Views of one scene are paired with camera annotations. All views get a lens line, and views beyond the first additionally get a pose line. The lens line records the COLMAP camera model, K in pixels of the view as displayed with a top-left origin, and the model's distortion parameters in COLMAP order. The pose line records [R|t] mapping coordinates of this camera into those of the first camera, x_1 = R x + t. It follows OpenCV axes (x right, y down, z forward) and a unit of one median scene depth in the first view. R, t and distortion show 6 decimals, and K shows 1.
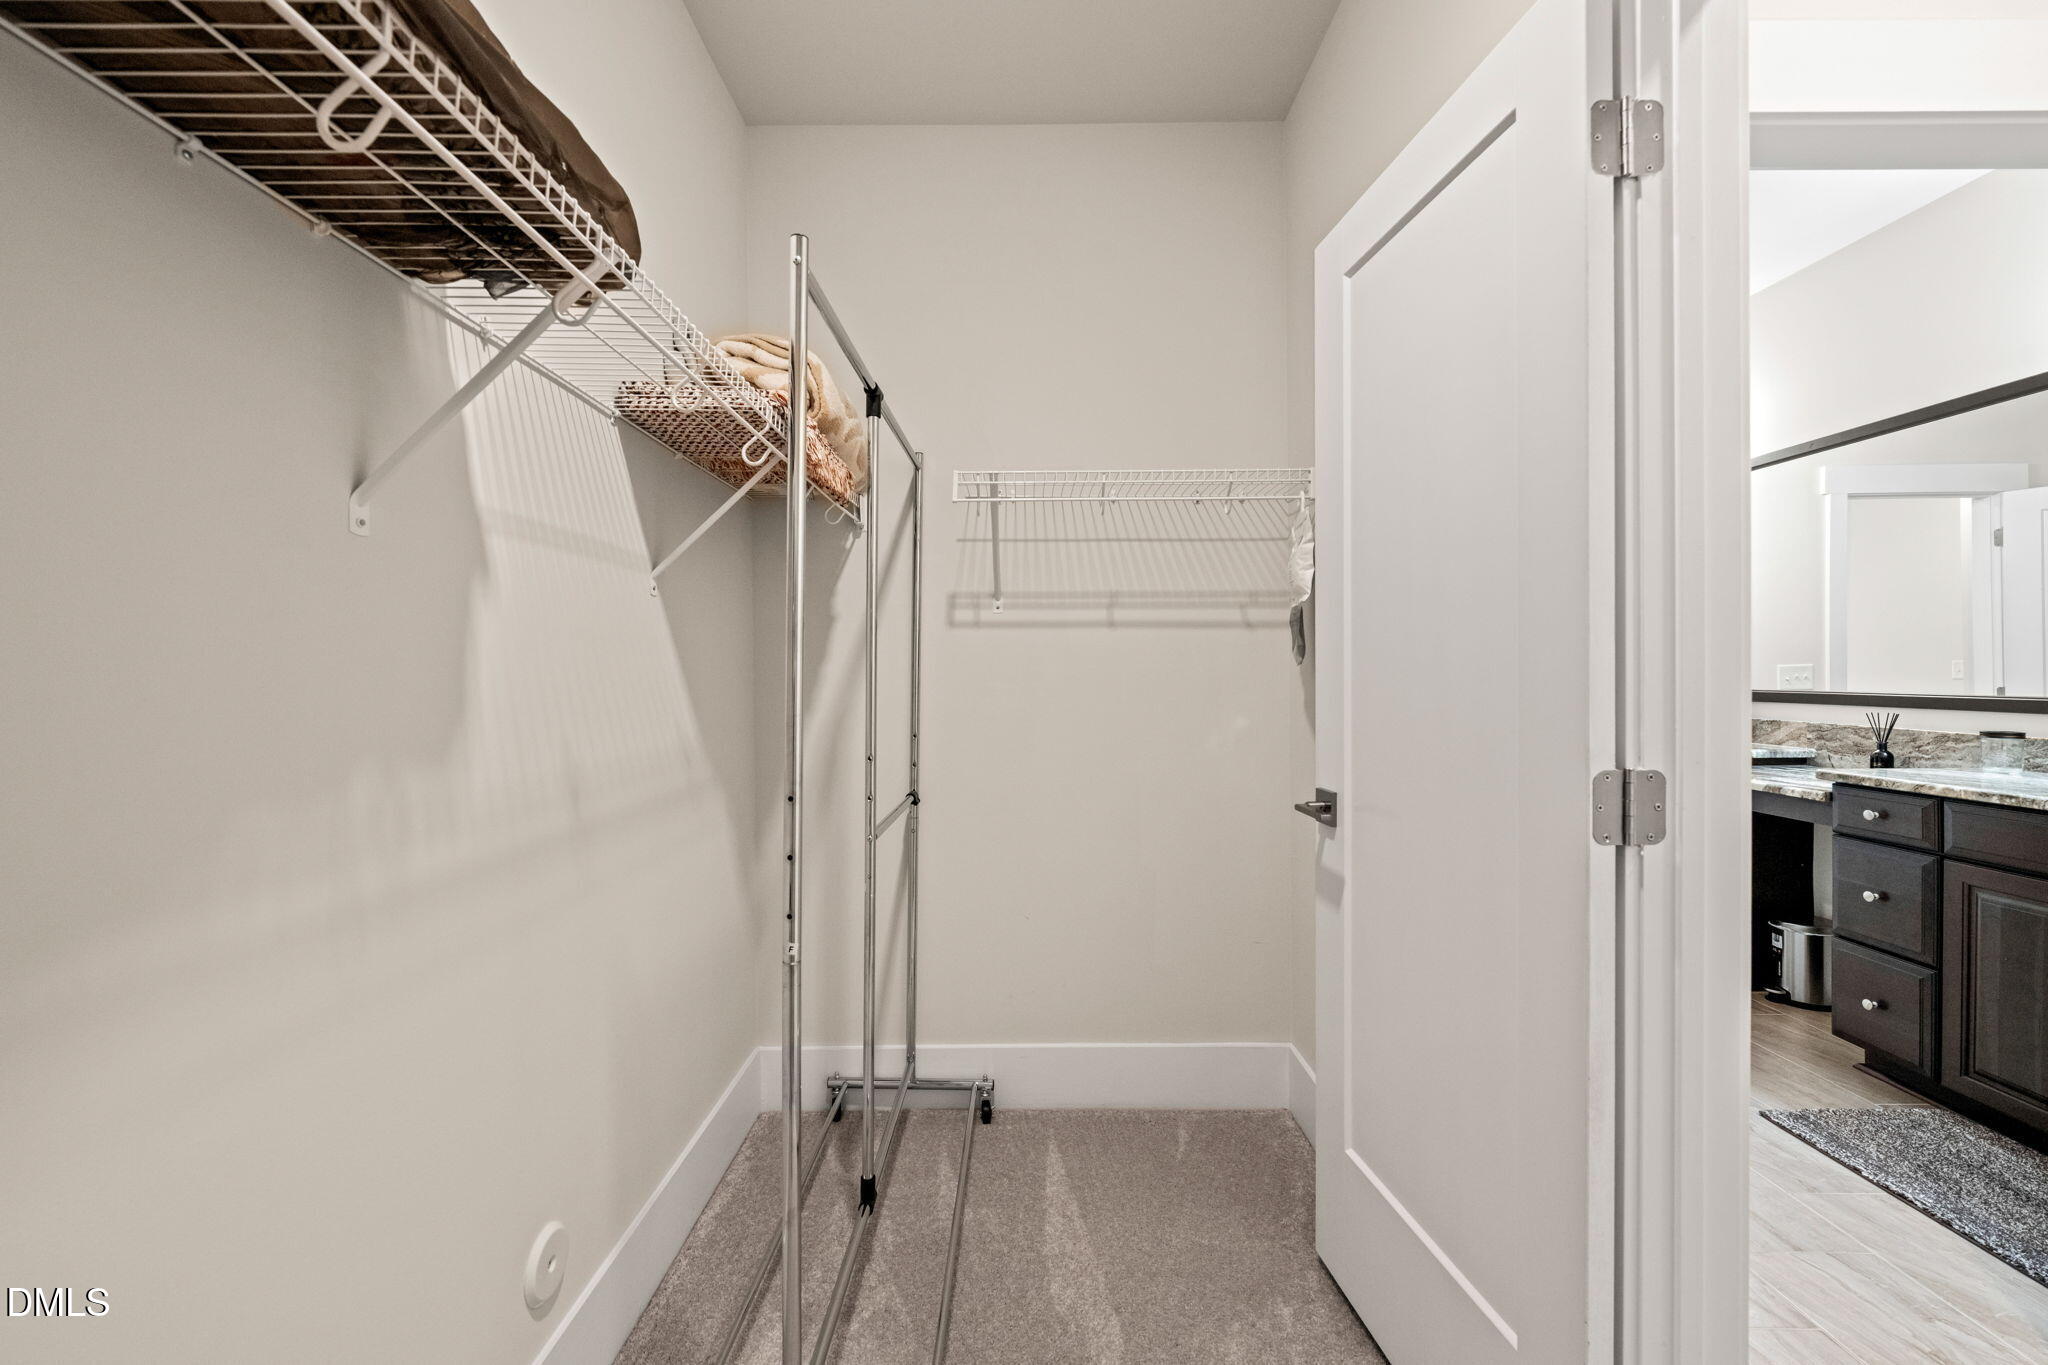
lens RADIAL K [[815.3, 0, 1025.3], [0, 815.3, 672.1], [0, 0, 1]] dist [0.000836, -0.000654]
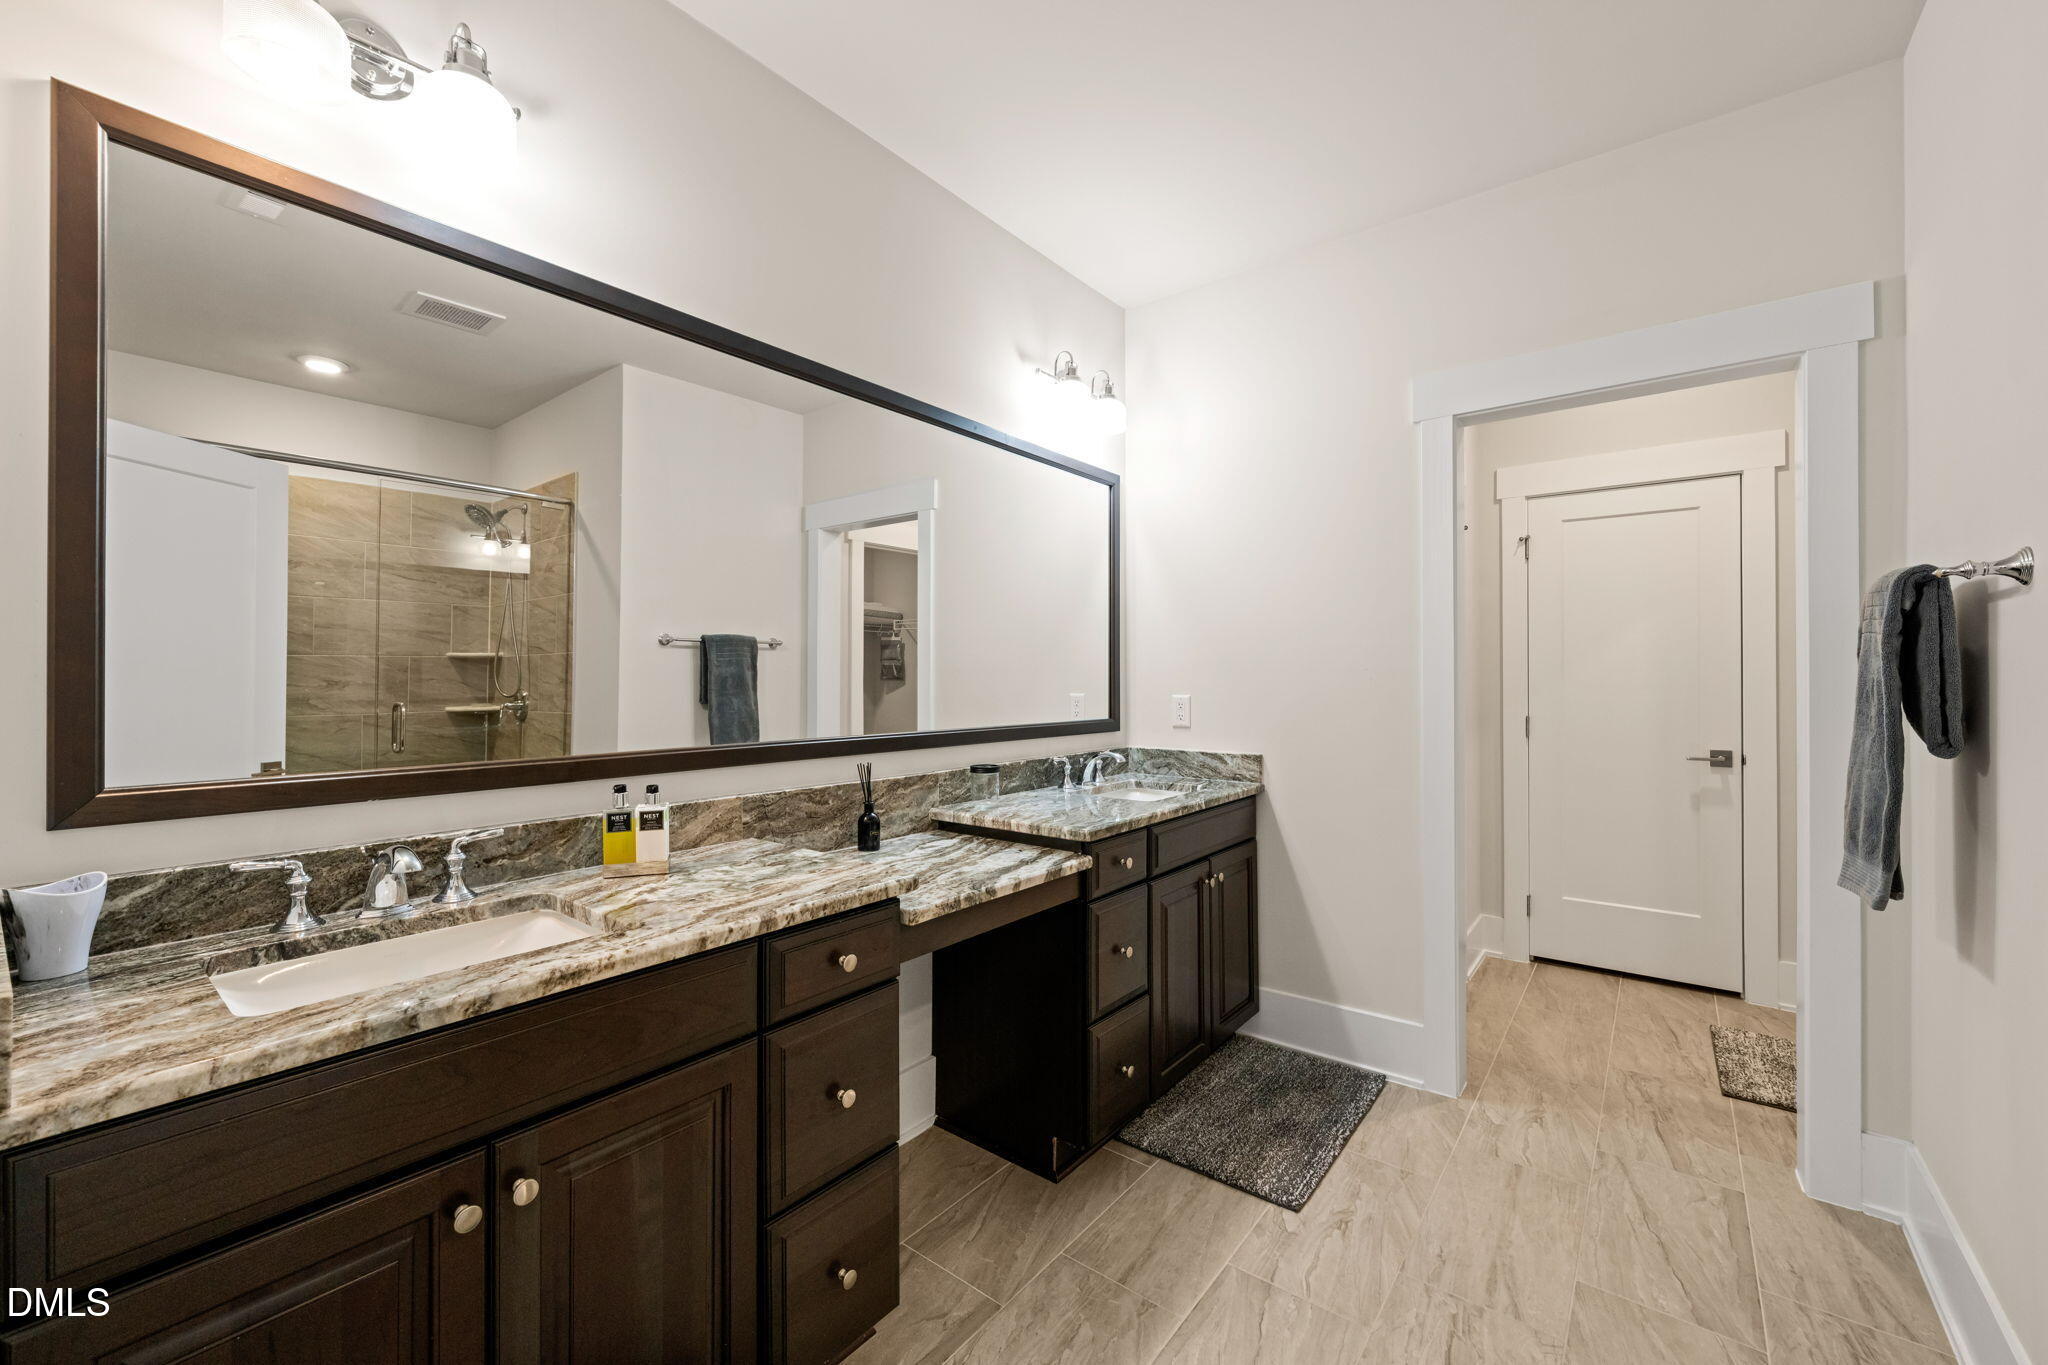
lens RADIAL K [[815.3, 0, 1032.6], [0, 815.3, 674.9], [0, 0, 1]] dist [0.000836, -0.000654]
pose [[-0.790978, 0.006285, 0.611812, 0.499803], [0.005348, 0.999980, -0.003358, -0.029962], [-0.611821, 0.000616, -0.790996, 1.595800]]
